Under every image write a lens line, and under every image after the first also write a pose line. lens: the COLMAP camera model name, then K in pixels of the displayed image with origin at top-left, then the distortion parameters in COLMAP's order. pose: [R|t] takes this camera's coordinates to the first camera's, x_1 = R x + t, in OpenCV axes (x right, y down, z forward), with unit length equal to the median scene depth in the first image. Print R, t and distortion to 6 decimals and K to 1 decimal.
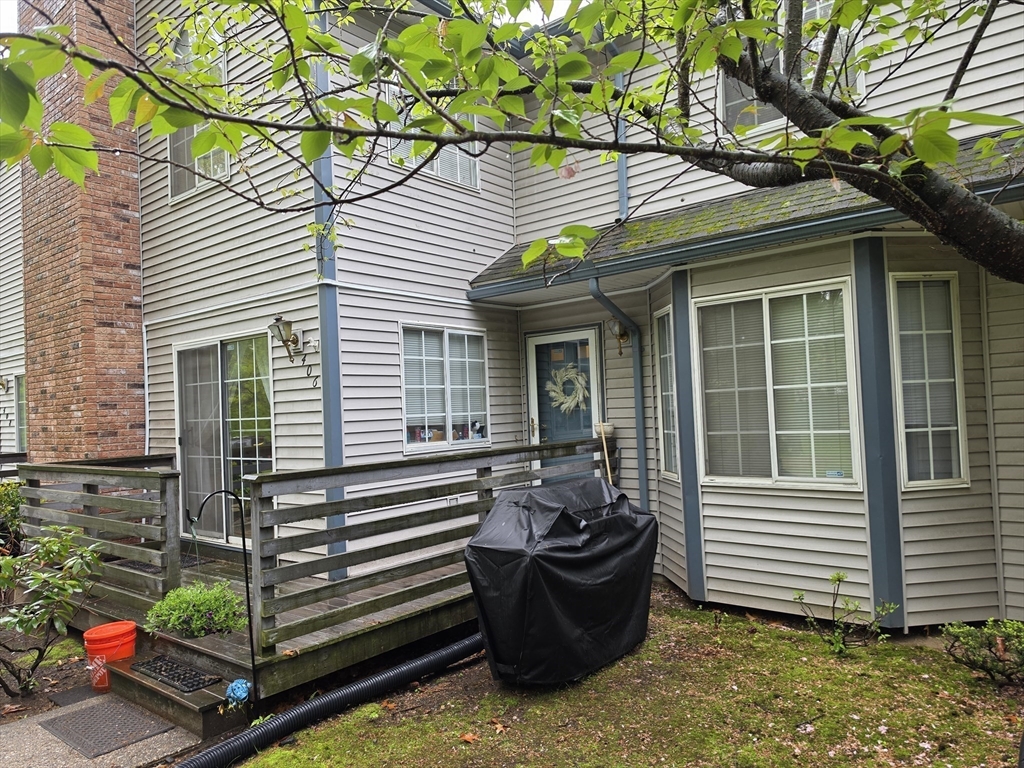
lens RADIAL K [[709.5, 0, 510.0], [0, 709.5, 388.0], [0, 0, 1]] dist [0.059184, -0.069324]
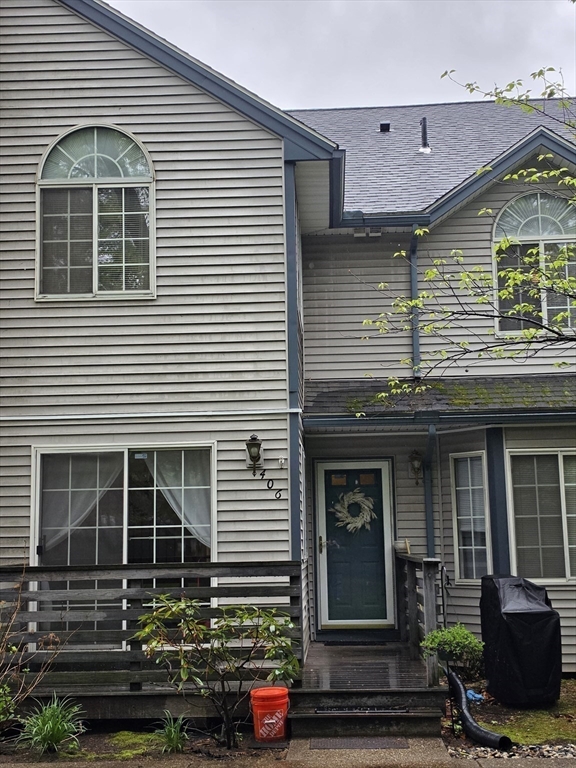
lens RADIAL K [[1042.9, 0, 291.0], [0, 1042.9, 390.0], [0, 0, 1]] dist [0.161020, 0.000000]
pose [[0.804212, 0.109799, 0.584113, -1.044999], [-0.032755, 0.989482, -0.140901, 0.051604], [-0.593440, 0.094182, 0.799349, -0.323843]]
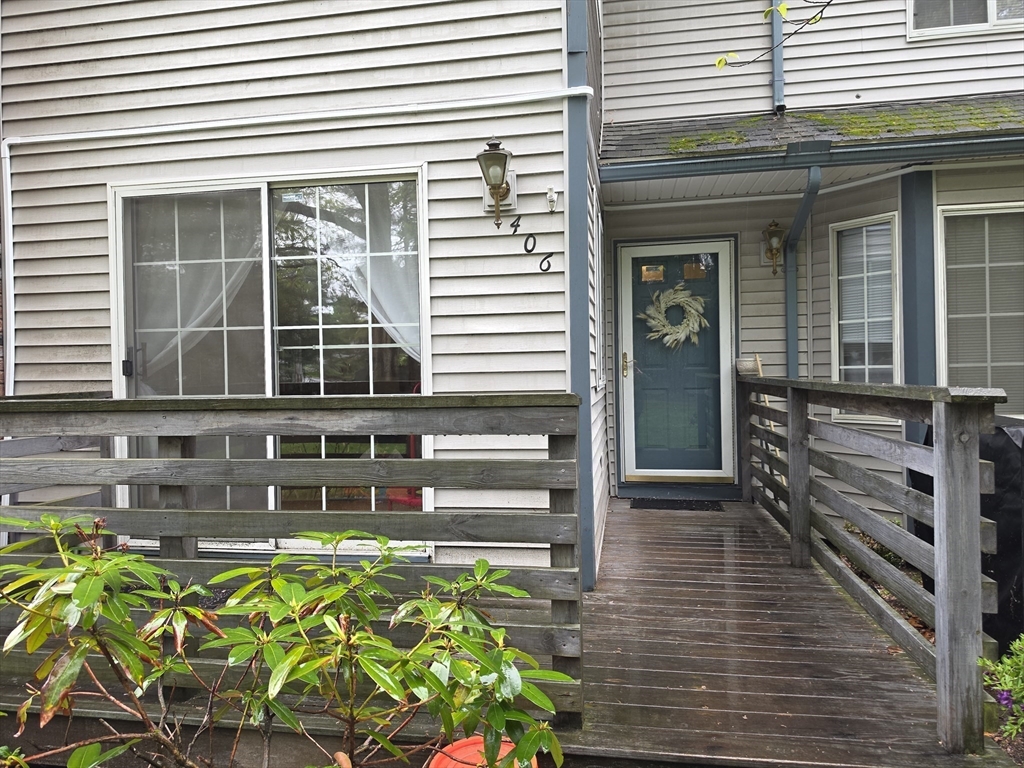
lens RADIAL K [[709.5, 0, 511.2], [0, 709.5, 381.0], [0, 0, 1]] dist [0.059184, -0.069324]
pose [[0.871838, 0.017730, 0.489474, -0.482646], [-0.032722, 0.999220, 0.022090, 0.064149], [-0.488700, -0.035276, 0.871738, 0.403140]]
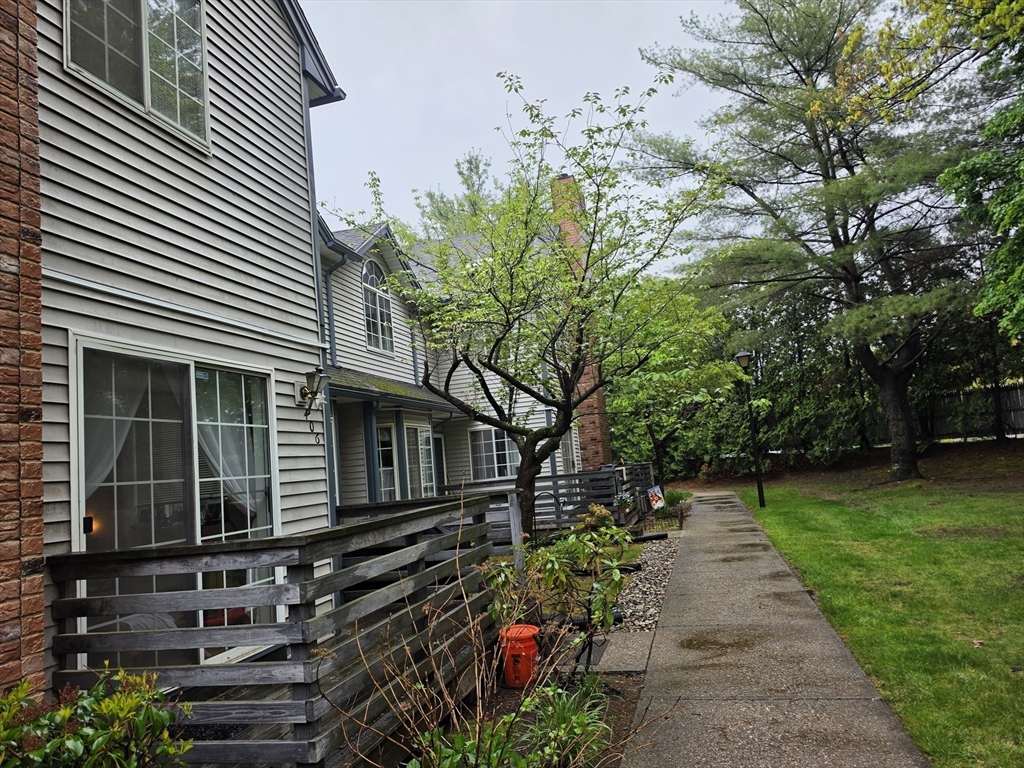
lens RADIAL K [[709.5, 0, 513.5], [0, 709.5, 384.7], [0, 0, 1]] dist [0.059184, -0.069324]
pose [[-0.408548, 0.181984, 0.894411, -1.069806], [0.079312, 0.983293, -0.163840, 0.085174], [-0.909284, 0.004001, -0.416156, 0.956916]]
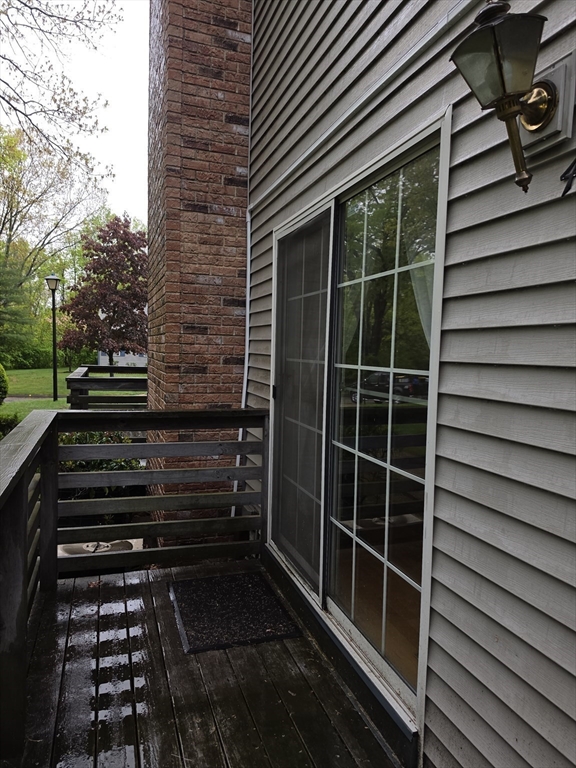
lens RADIAL K [[532.1, 0, 287.1], [0, 532.1, 381.1], [0, 0, 1]] dist [0.059184, -0.069324]
pose [[0.847046, 0.095410, -0.522886, -0.221781], [-0.049046, 0.993590, 0.101848, 0.018892], [0.529252, -0.060625, 0.846296, 0.638778]]
